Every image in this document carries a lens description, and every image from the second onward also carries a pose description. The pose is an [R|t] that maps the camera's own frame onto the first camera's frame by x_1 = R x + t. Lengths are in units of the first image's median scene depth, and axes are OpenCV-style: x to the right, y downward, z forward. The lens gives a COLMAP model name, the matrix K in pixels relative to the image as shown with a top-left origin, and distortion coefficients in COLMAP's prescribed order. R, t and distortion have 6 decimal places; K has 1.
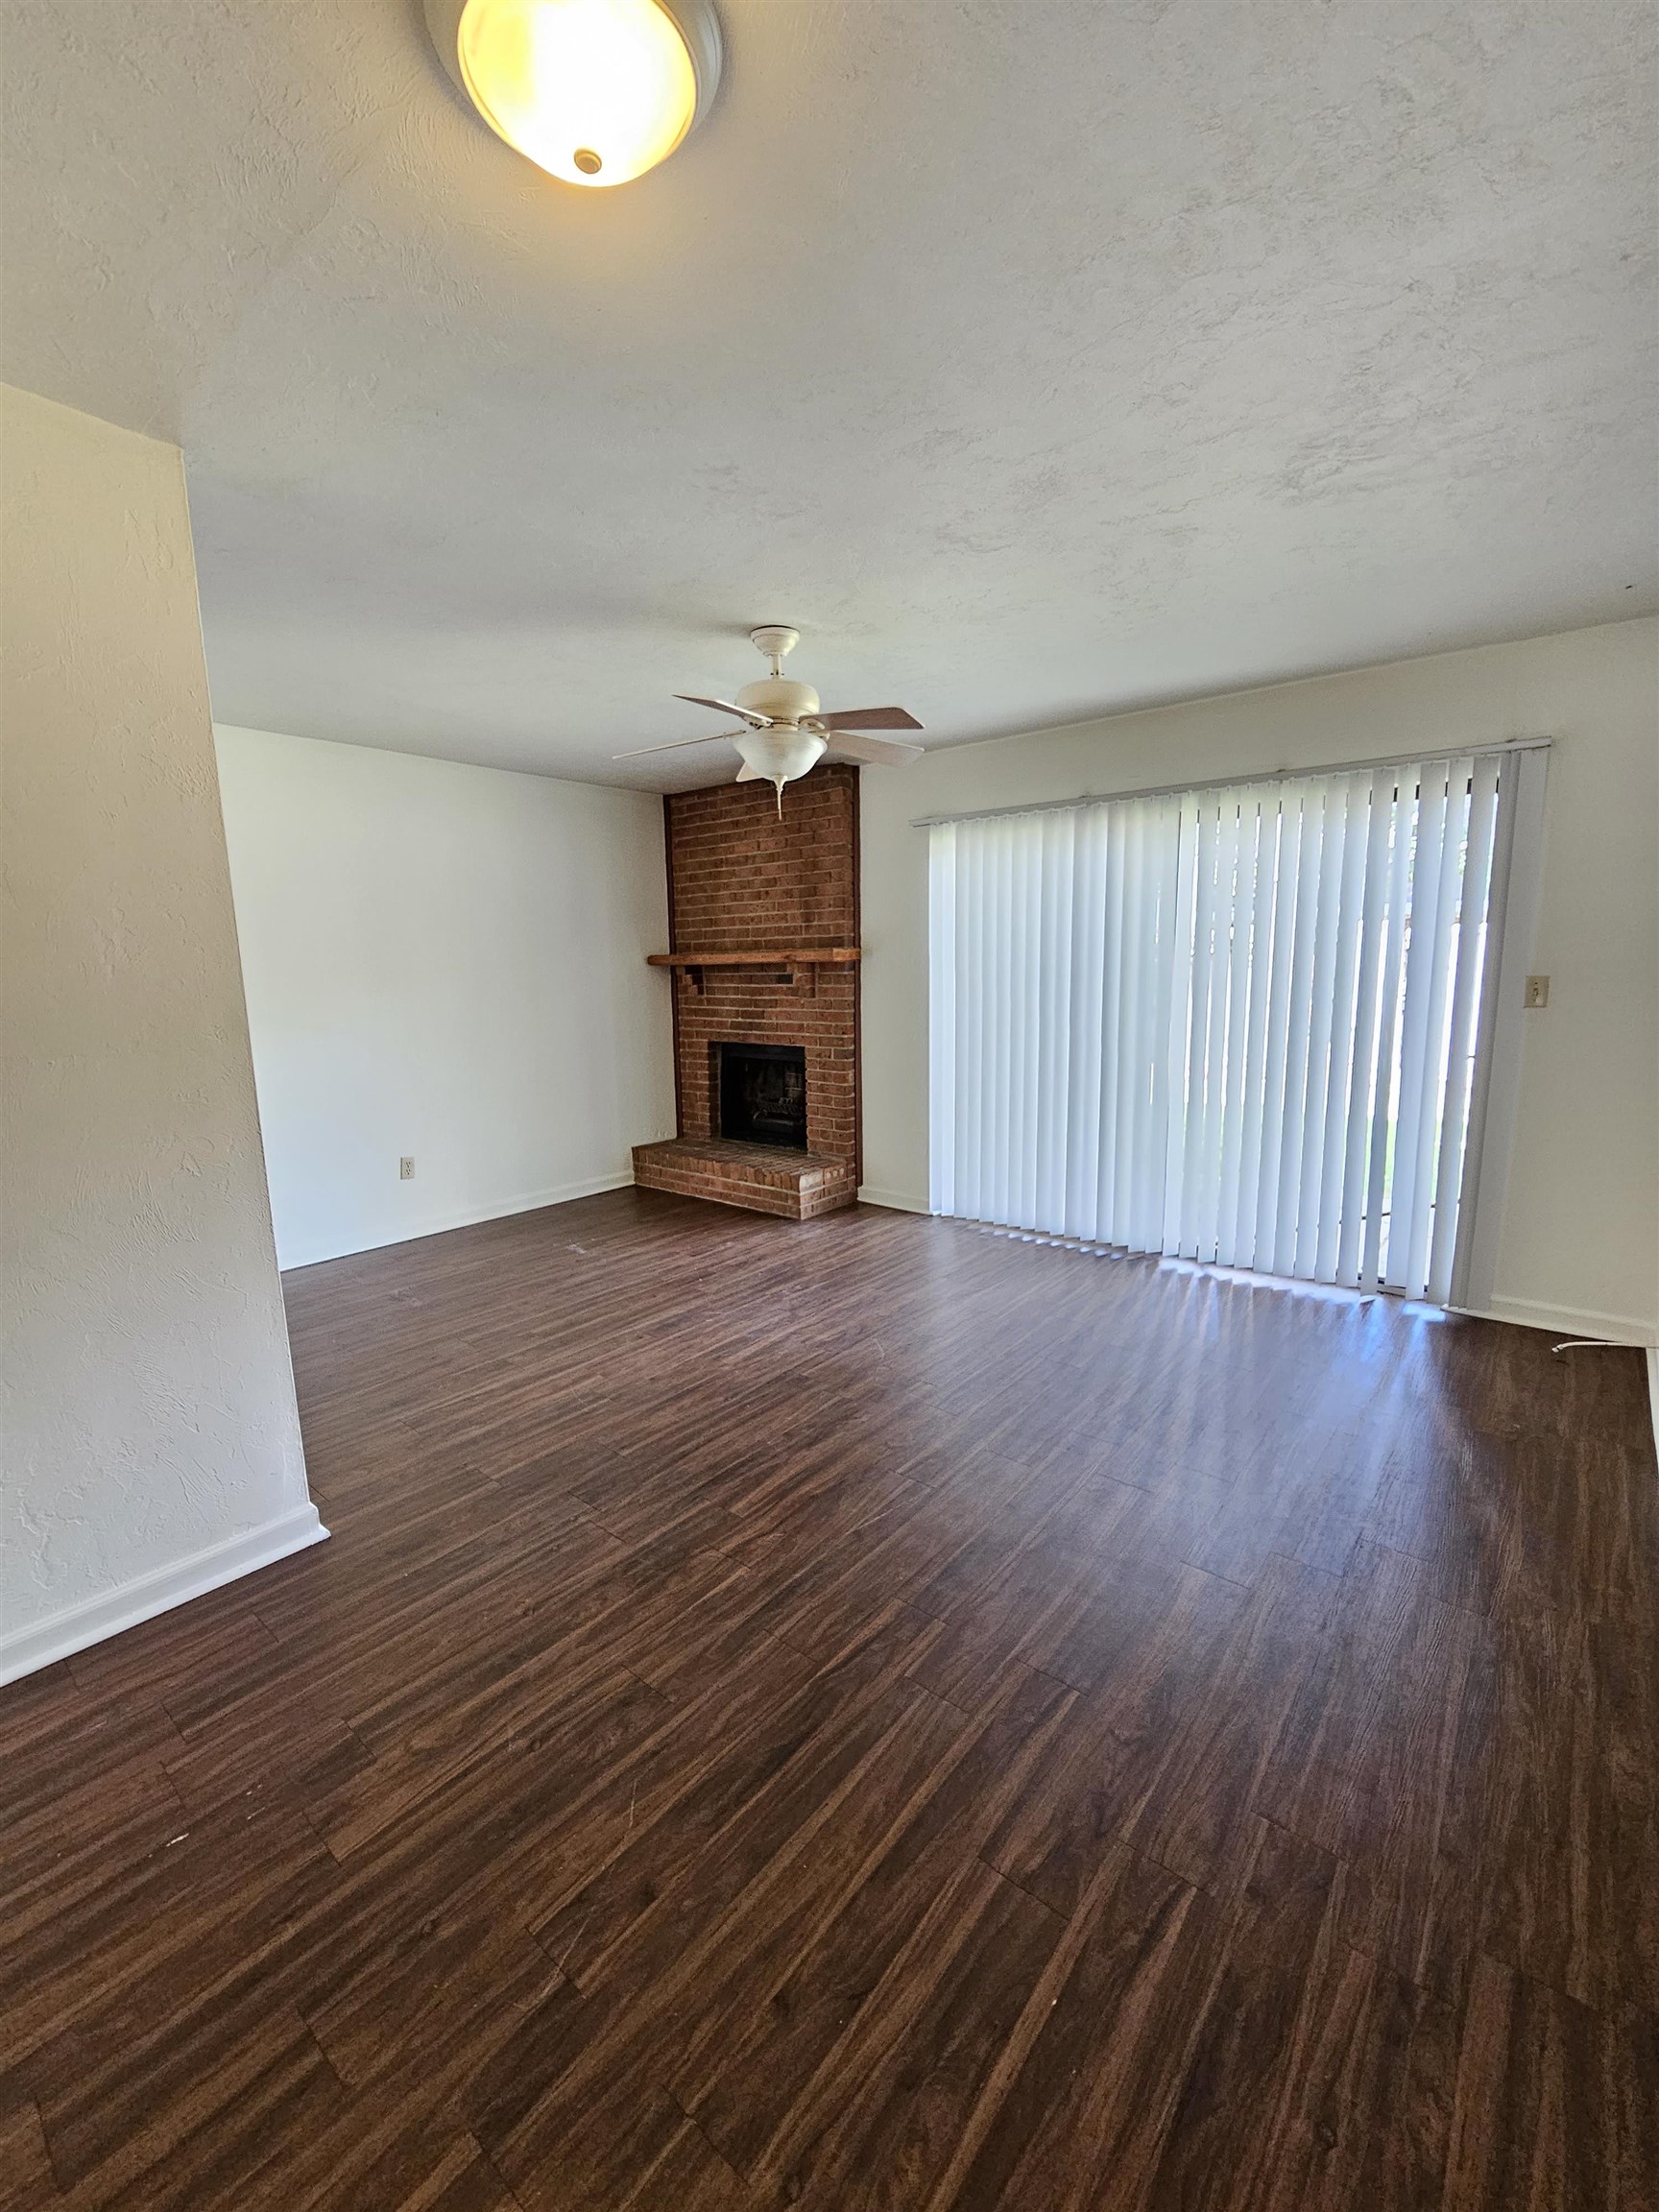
lens RADIAL K [[916.5, 0, 826.0], [0, 916.5, 1109.9], [0, 0, 1]] dist [-0.002073, 0.000406]
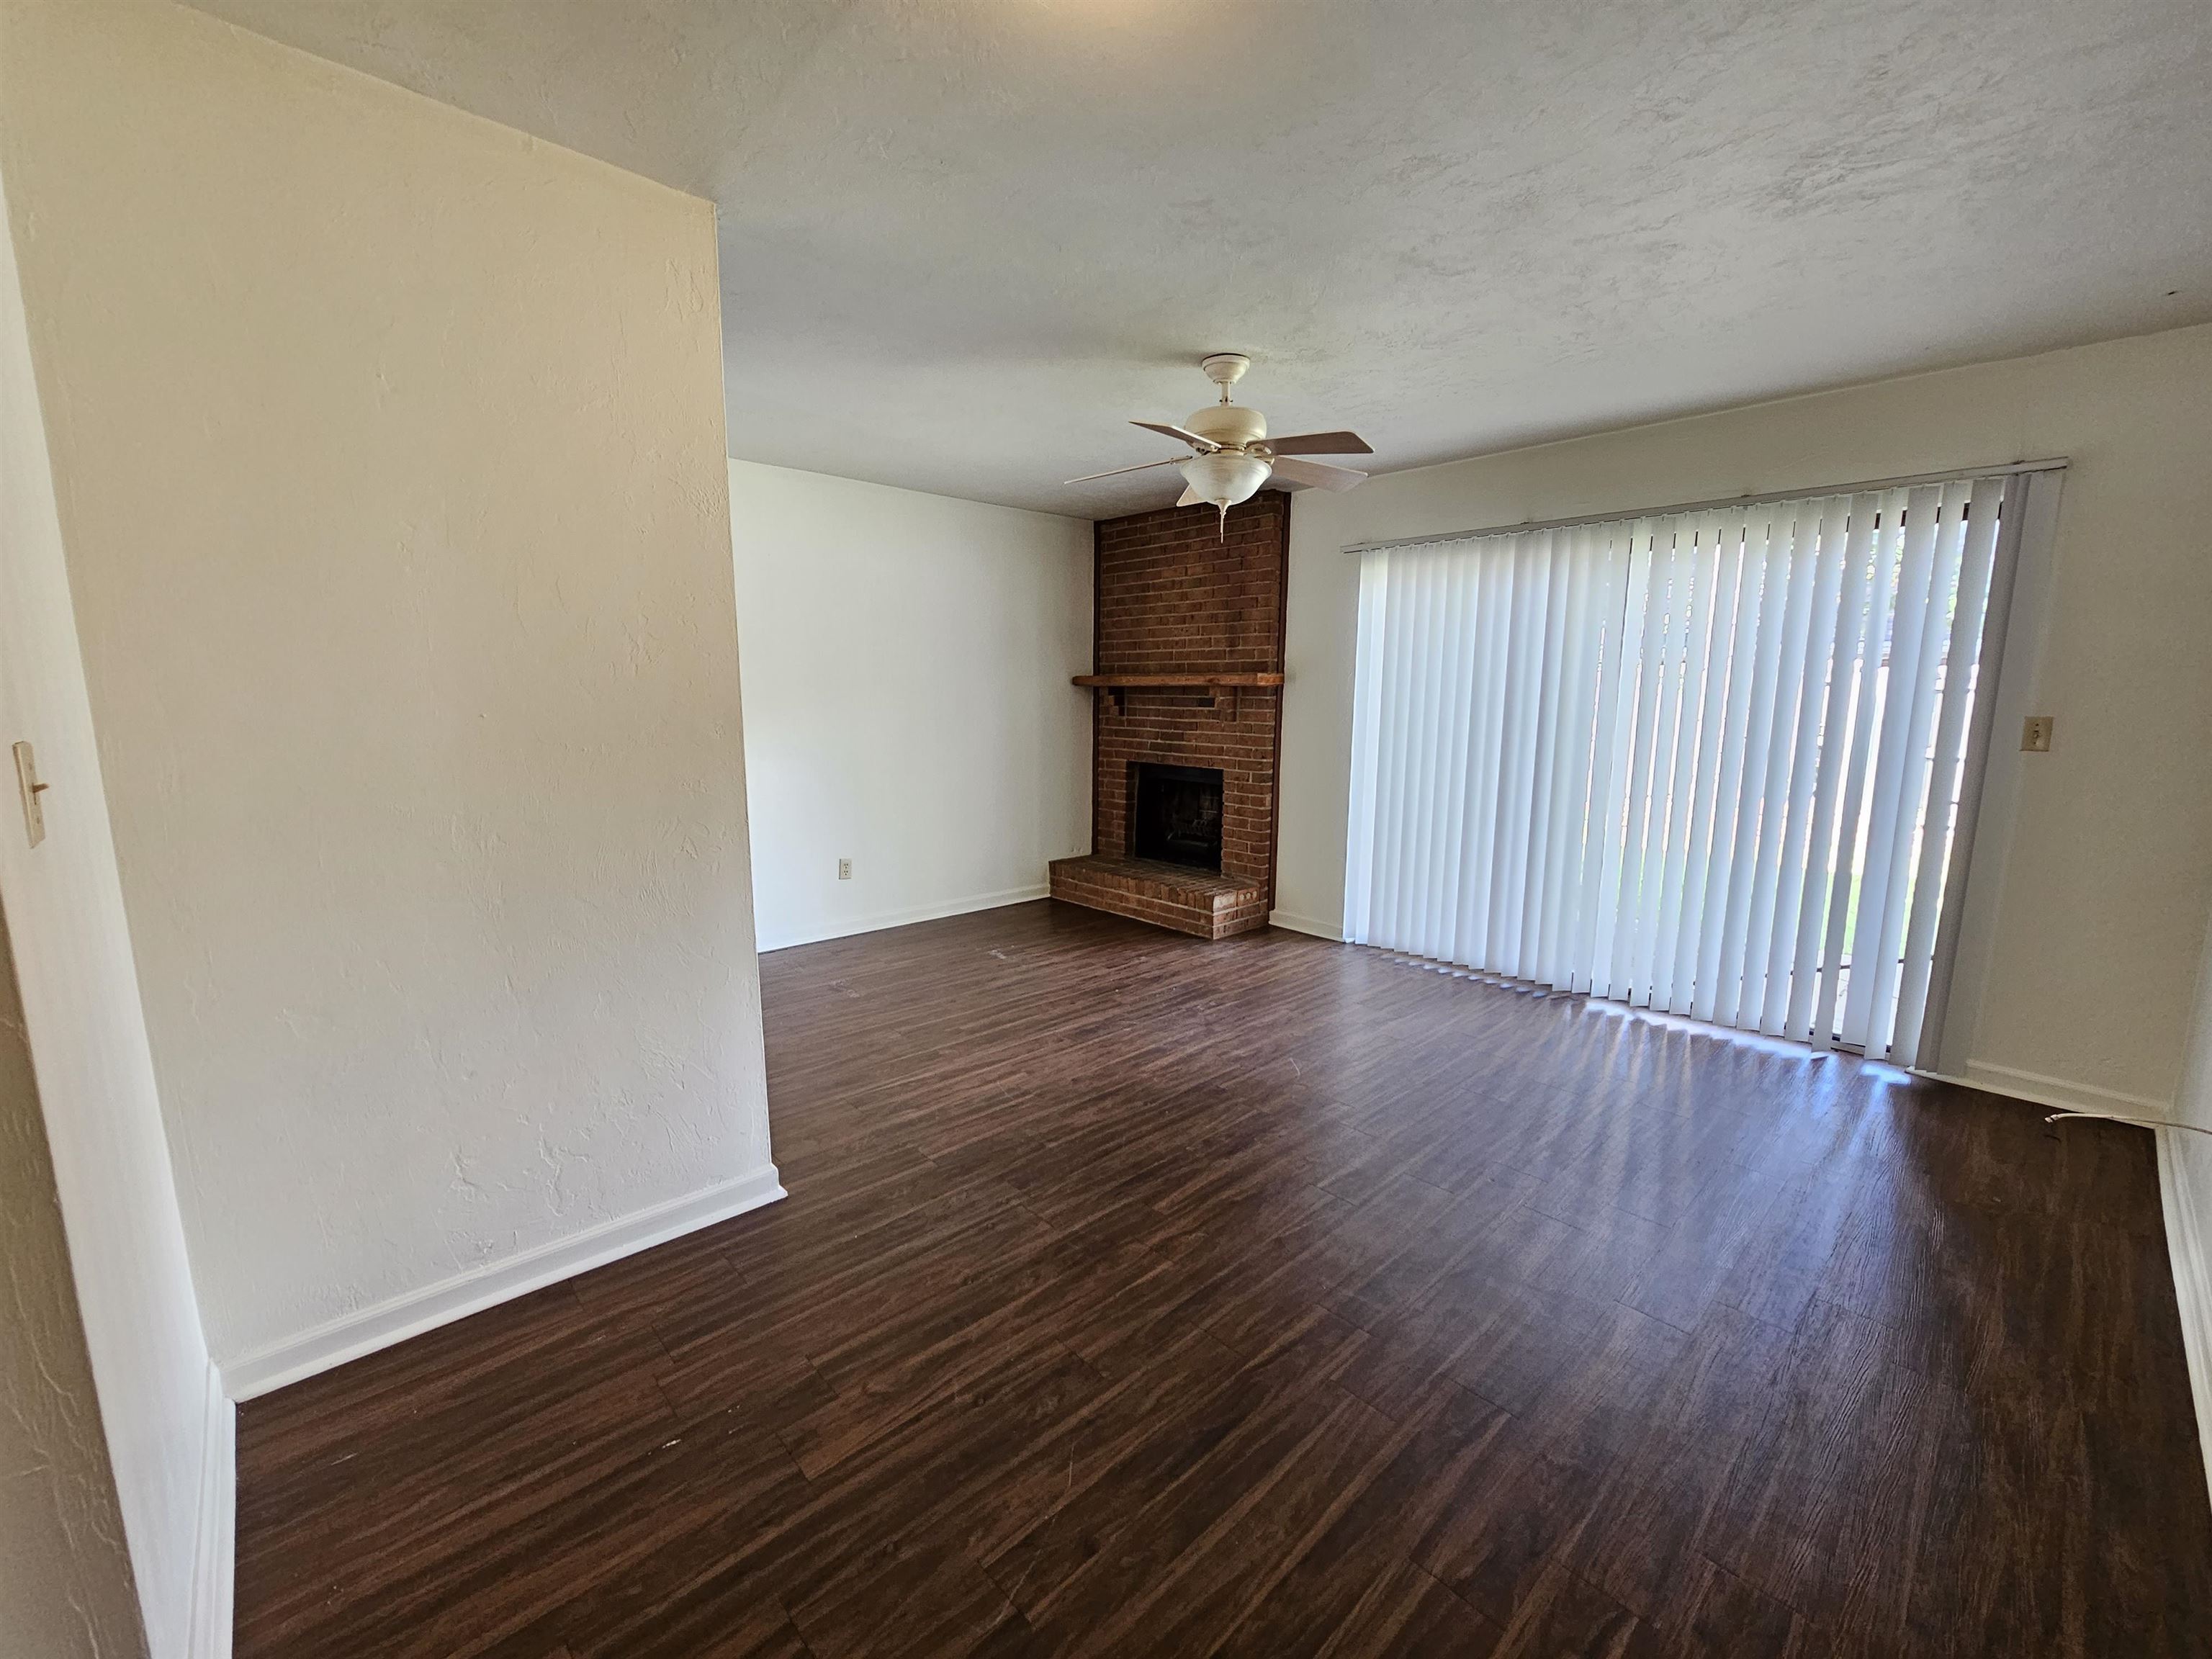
lens RADIAL K [[908.6, 0, 1113.2], [0, 908.6, 833.5], [0, 0, 1]] dist [-0.002919, 0.001552]
pose [[0.991714, 0.043698, -0.120805, -0.034878], [-0.044110, 0.999026, -0.000732, 0.014025], [0.120655, 0.006055, 0.992676, -0.020912]]
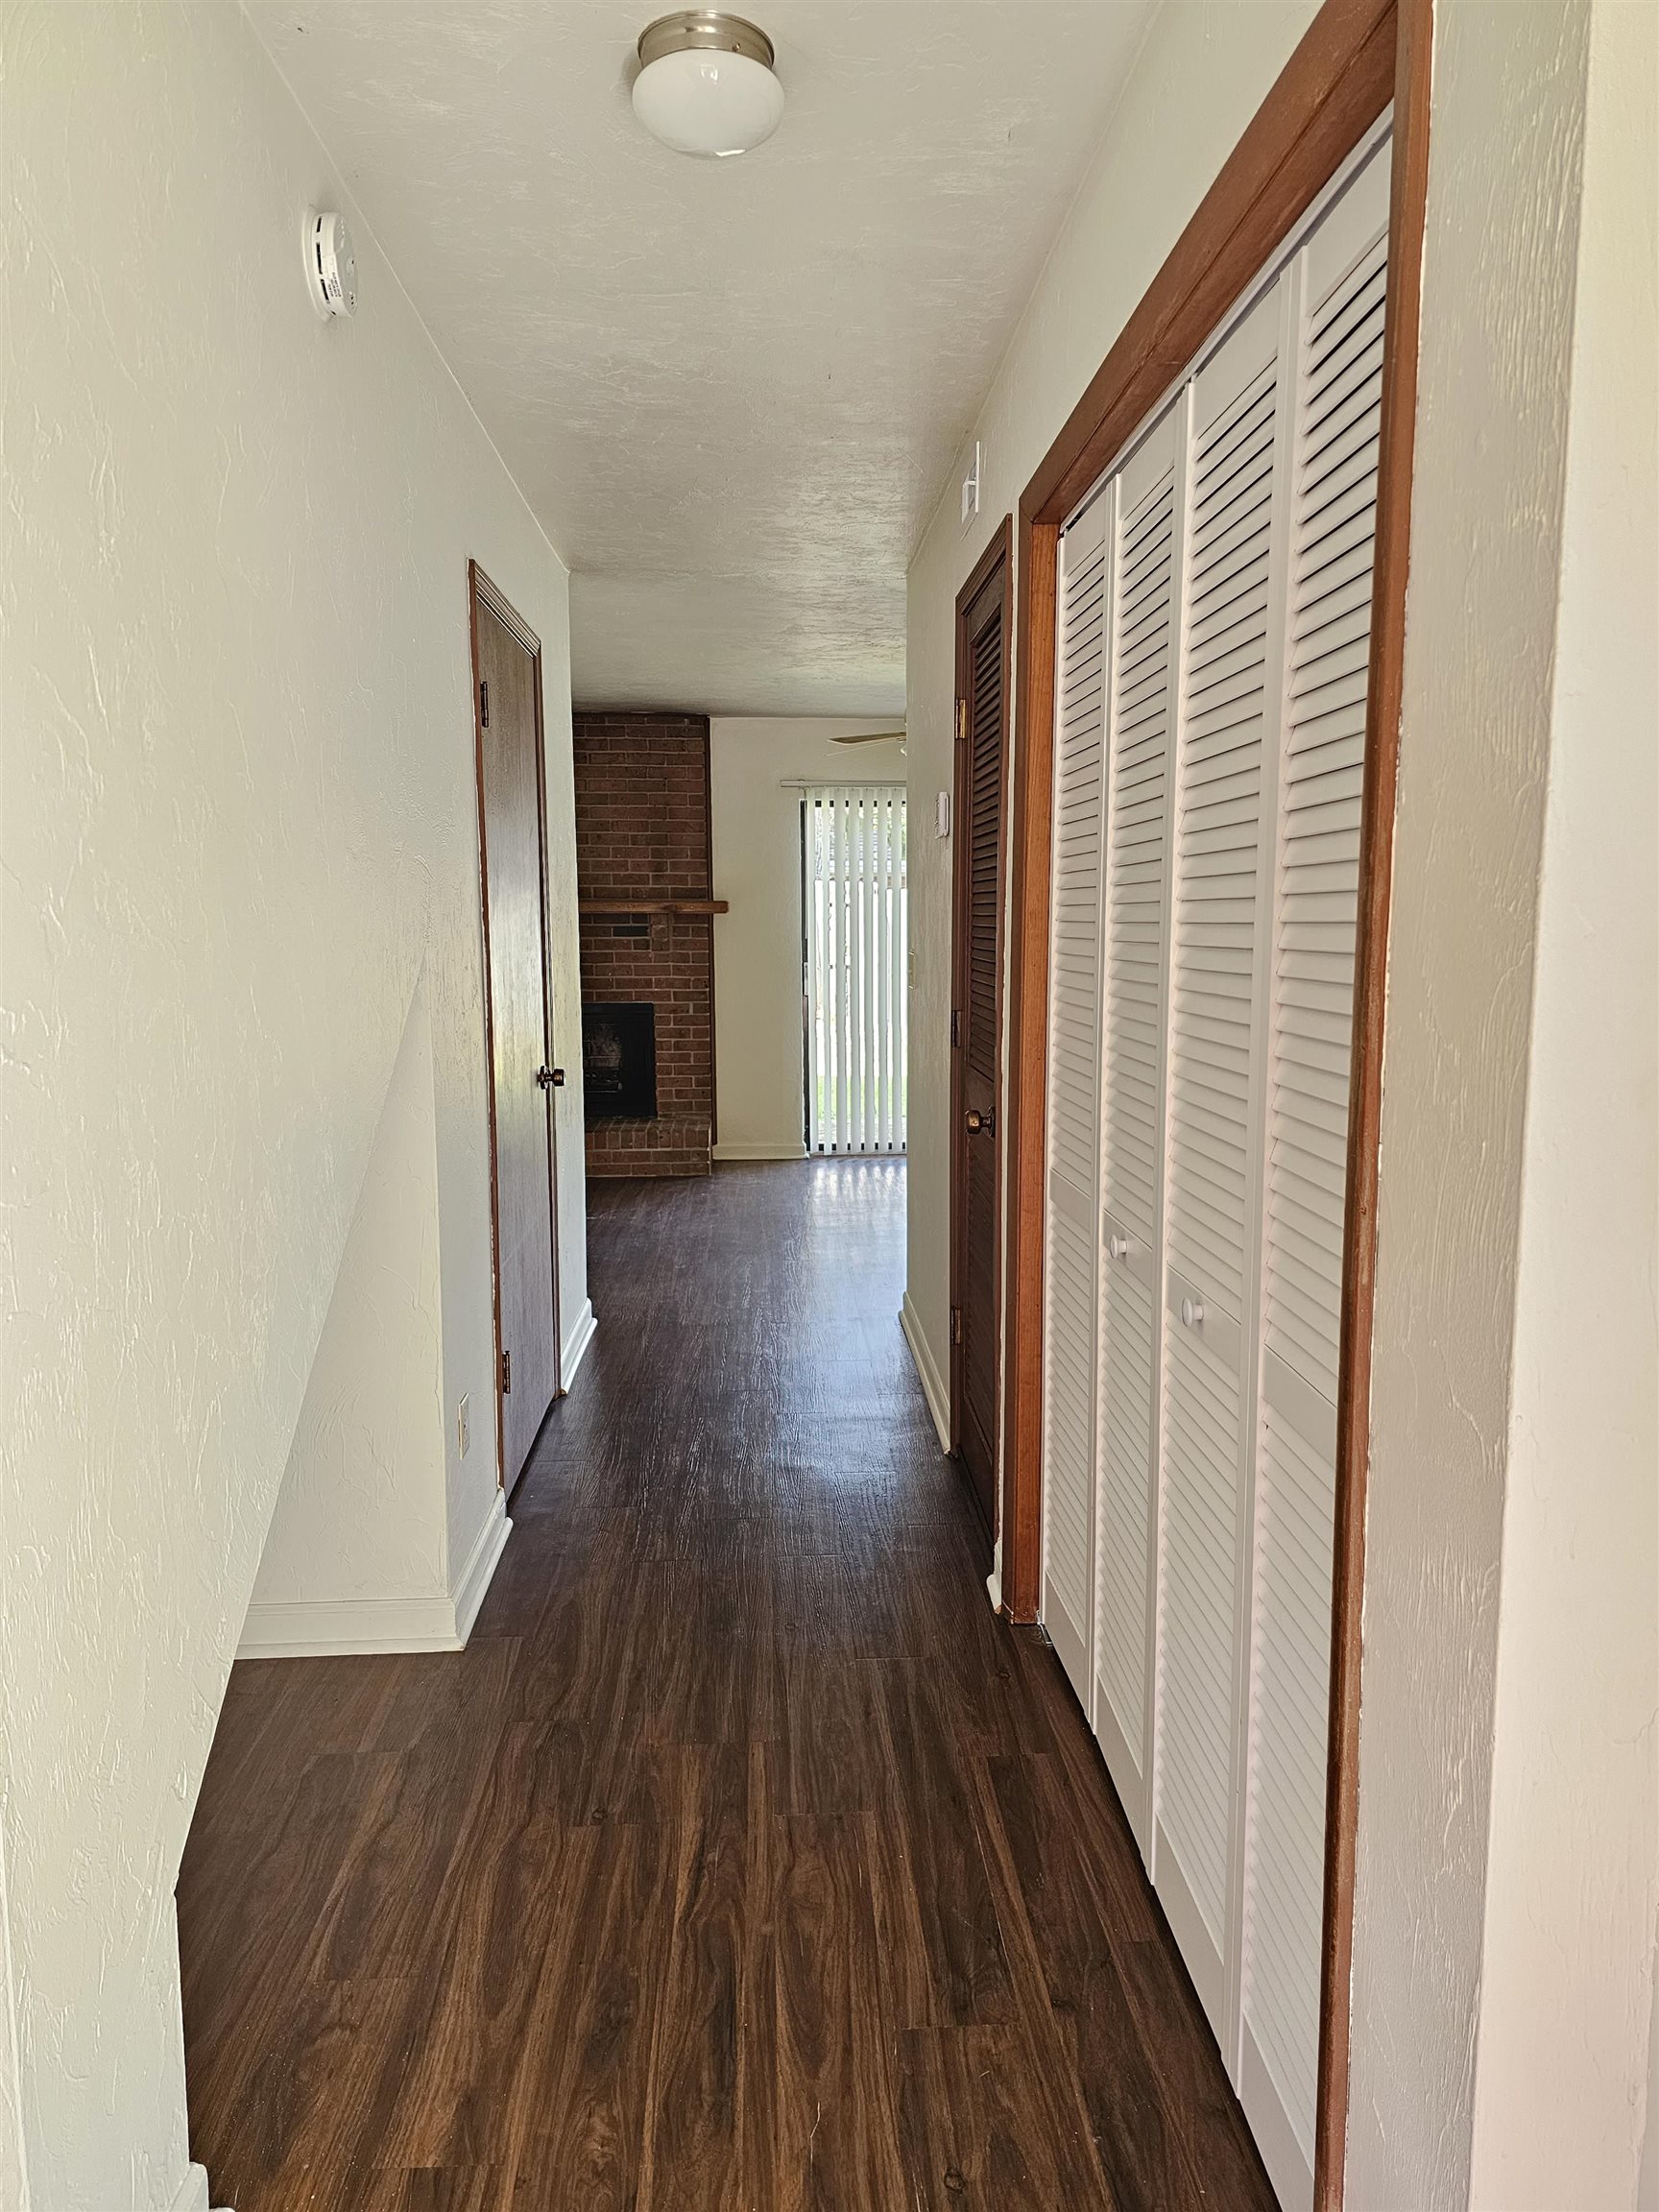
lens RADIAL K [[1471.4, 0, 832.7], [0, 1471.4, 1107.7], [0, 0, 1]] dist [0.111089, -0.126238]
pose [[0.739915, -0.073991, 0.668619, -1.643352], [0.097305, 0.995252, 0.002455, 0.095039], [-0.665625, 0.063243, 0.743601, -0.441060]]
